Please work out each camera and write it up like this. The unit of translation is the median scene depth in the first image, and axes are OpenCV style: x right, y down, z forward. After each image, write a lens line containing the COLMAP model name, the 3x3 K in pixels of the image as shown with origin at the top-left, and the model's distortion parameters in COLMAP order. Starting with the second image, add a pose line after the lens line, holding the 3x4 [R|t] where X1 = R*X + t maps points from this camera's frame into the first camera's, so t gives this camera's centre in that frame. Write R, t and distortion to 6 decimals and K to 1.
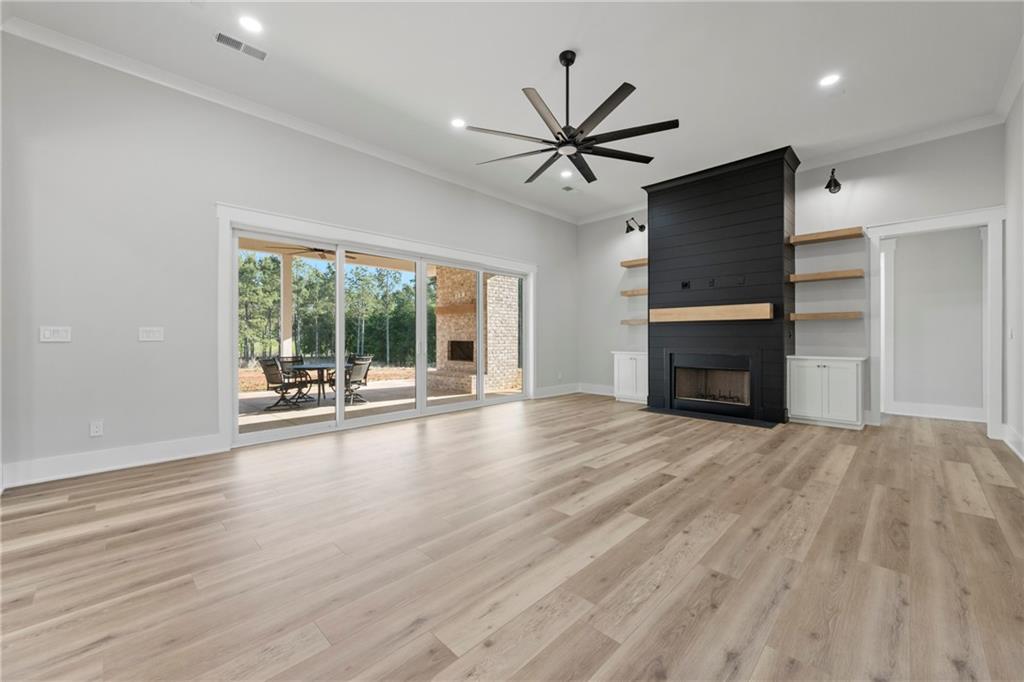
lens RADIAL K [[401.5, 0, 514.7], [0, 401.5, 342.6], [0, 0, 1]] dist [-0.002725, 0.000584]
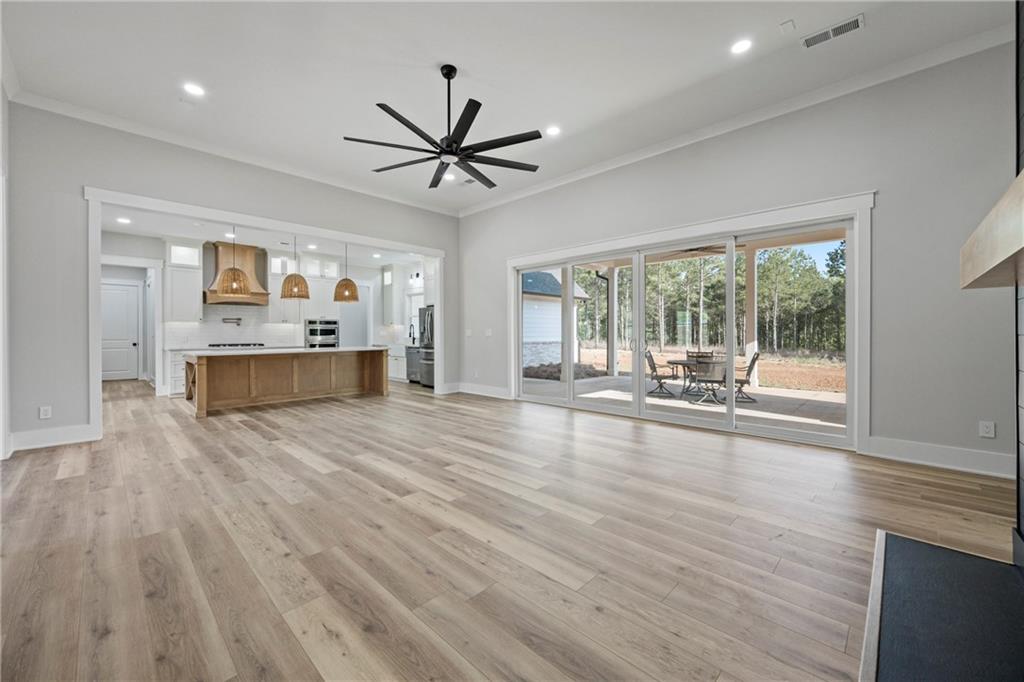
lens RADIAL K [[401.5, 0, 508.3], [0, 401.5, 331.1], [0, 0, 1]] dist [-0.002725, 0.000584]
pose [[0.002777, -0.005559, -0.999981, 1.370153], [-0.009679, 0.999938, -0.005586, -0.023035], [0.999949, 0.009694, 0.002723, 1.319186]]
